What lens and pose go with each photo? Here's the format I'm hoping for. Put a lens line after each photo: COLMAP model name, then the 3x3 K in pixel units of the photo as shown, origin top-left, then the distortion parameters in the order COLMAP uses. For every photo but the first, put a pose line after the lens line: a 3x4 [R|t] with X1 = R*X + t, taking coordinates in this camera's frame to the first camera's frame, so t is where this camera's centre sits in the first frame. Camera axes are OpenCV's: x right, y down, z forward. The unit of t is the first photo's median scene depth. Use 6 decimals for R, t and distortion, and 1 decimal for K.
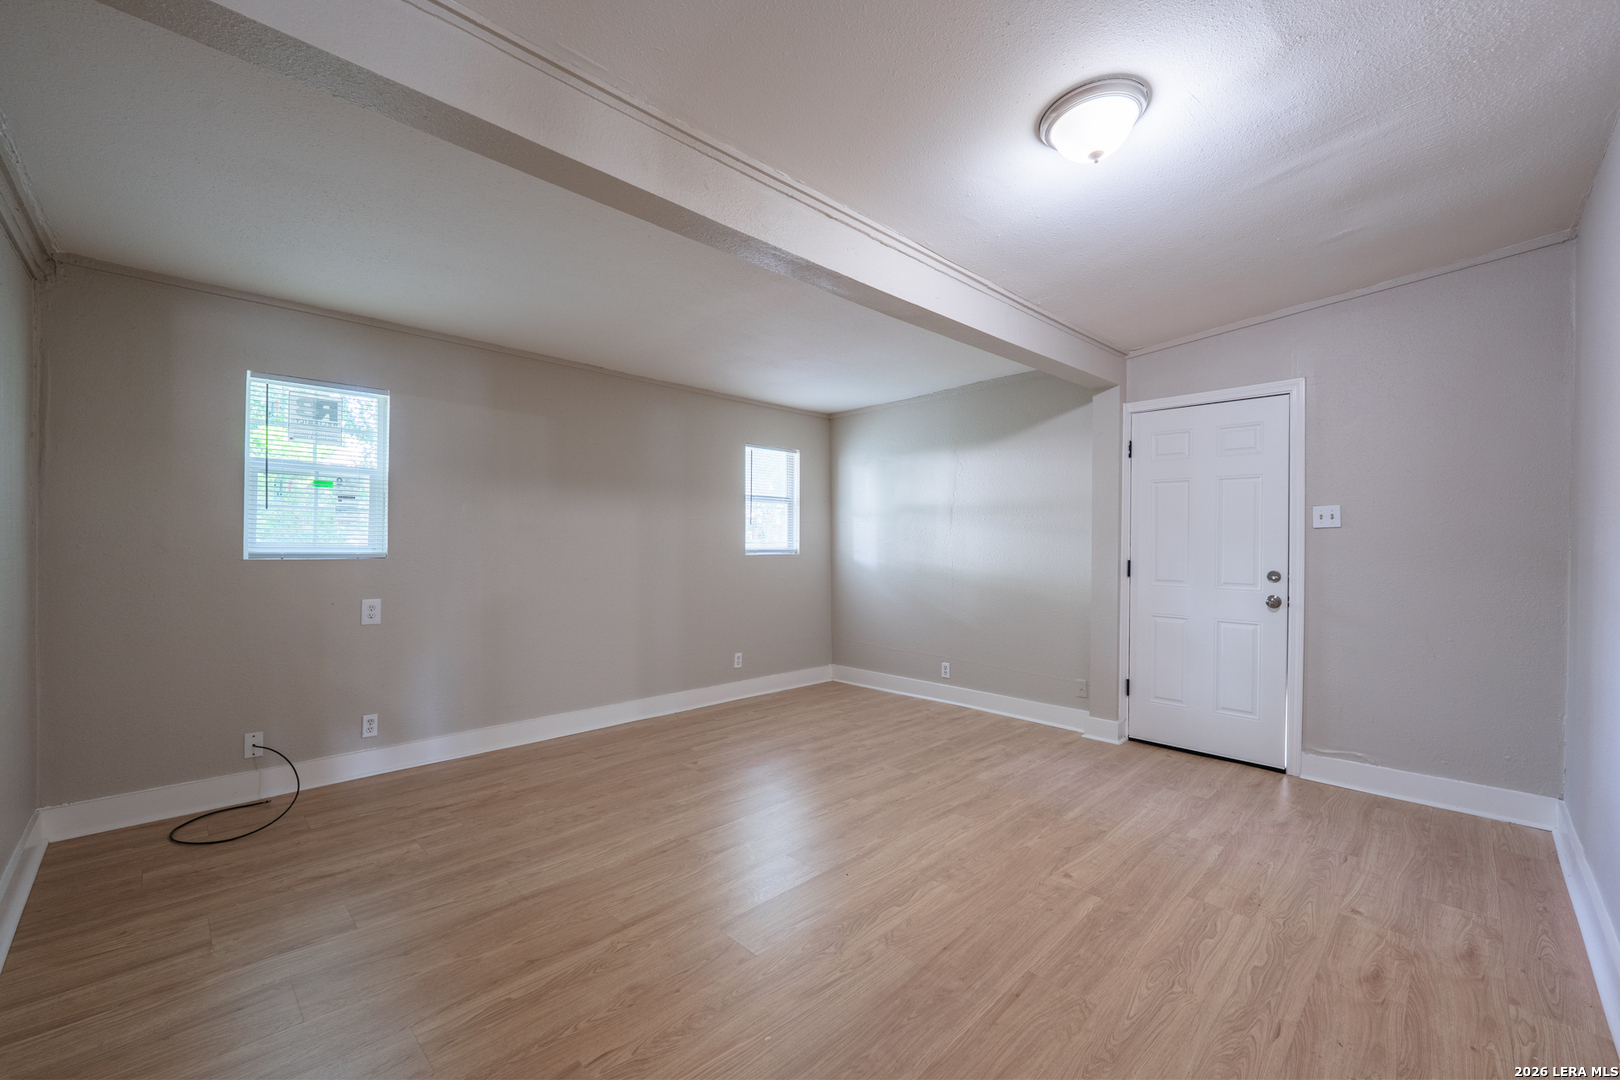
lens RADIAL K [[655.9, 0, 797.6], [0, 655.9, 542.2], [0, 0, 1]] dist [0.010864, -0.005506]
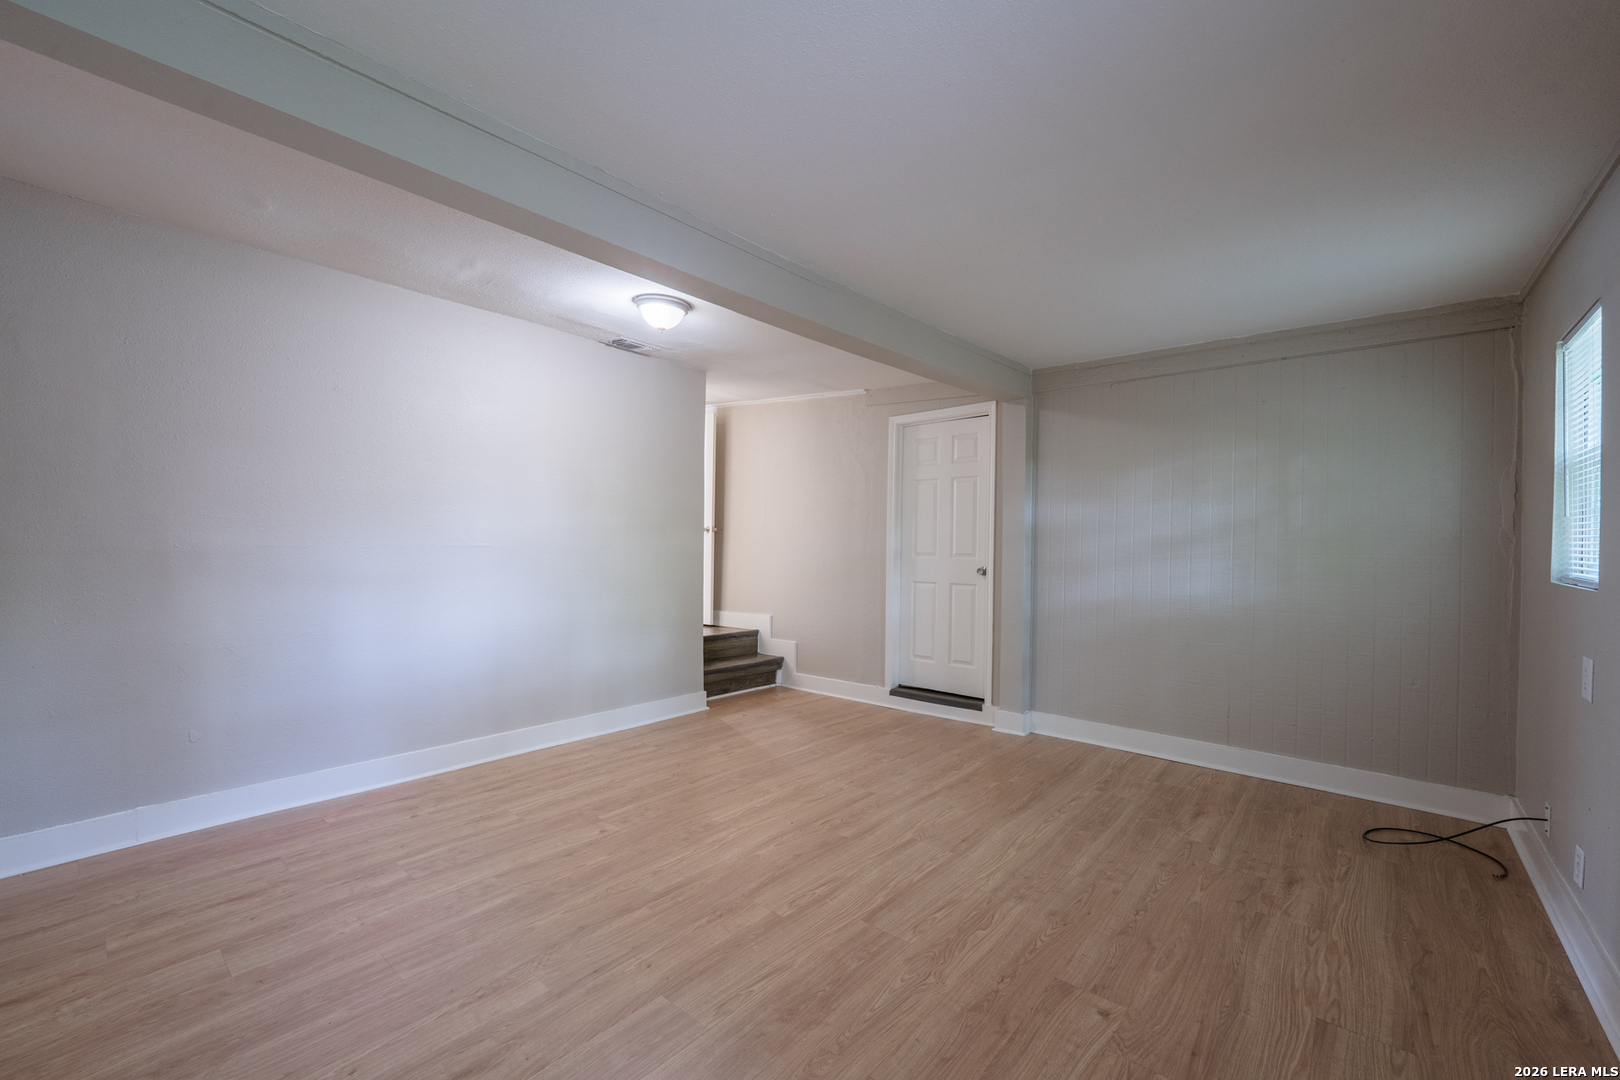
lens RADIAL K [[655.9, 0, 797.6], [0, 655.9, 542.2], [0, 0, 1]] dist [0.010864, -0.005506]
pose [[-0.996696, -0.015718, -0.079681, 0.149558], [-0.015972, 0.999869, 0.002544, -0.011301], [0.079631, 0.003808, -0.996817, 1.945975]]
